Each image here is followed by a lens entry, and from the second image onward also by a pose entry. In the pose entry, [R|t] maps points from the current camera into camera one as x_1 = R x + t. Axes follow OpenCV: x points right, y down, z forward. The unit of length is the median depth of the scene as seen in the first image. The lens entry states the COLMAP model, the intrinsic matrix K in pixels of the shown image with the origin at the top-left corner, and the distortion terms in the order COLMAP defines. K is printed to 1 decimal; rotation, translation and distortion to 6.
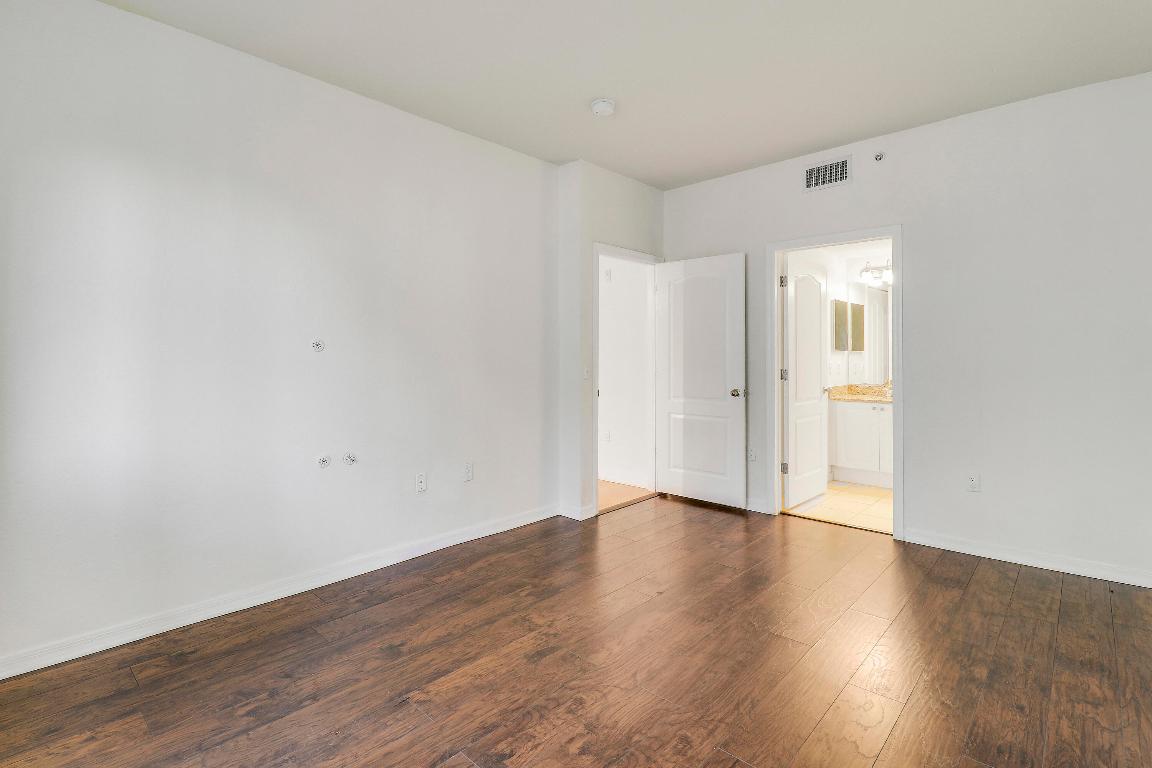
lens RADIAL K [[543.3, 0, 578.0], [0, 543.3, 376.3], [0, 0, 1]] dist [-0.006617, -0.006196]
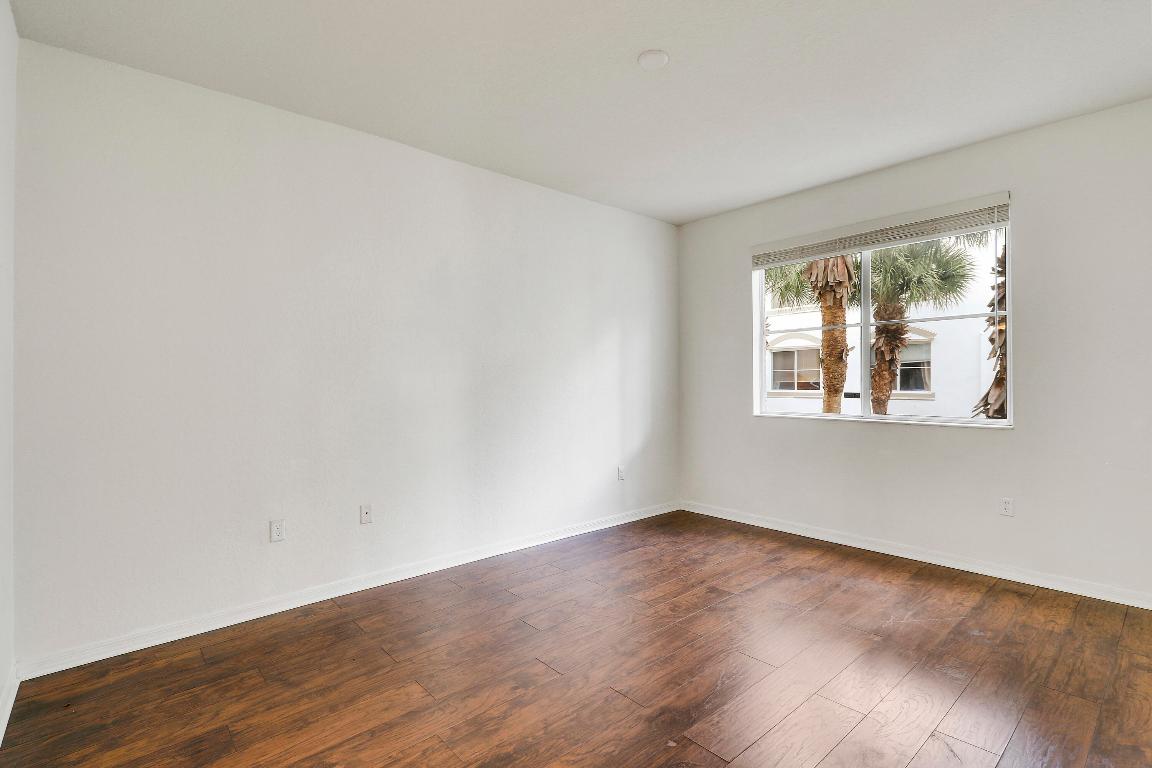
lens RADIAL K [[543.3, 0, 574.8], [0, 543.3, 381.7], [0, 0, 1]] dist [-0.006617, -0.006196]
pose [[-0.995187, 0.011895, 0.097269, 0.279938], [0.015315, 0.999288, 0.034487, -0.089157], [-0.096790, 0.035811, -0.994660, 2.288469]]
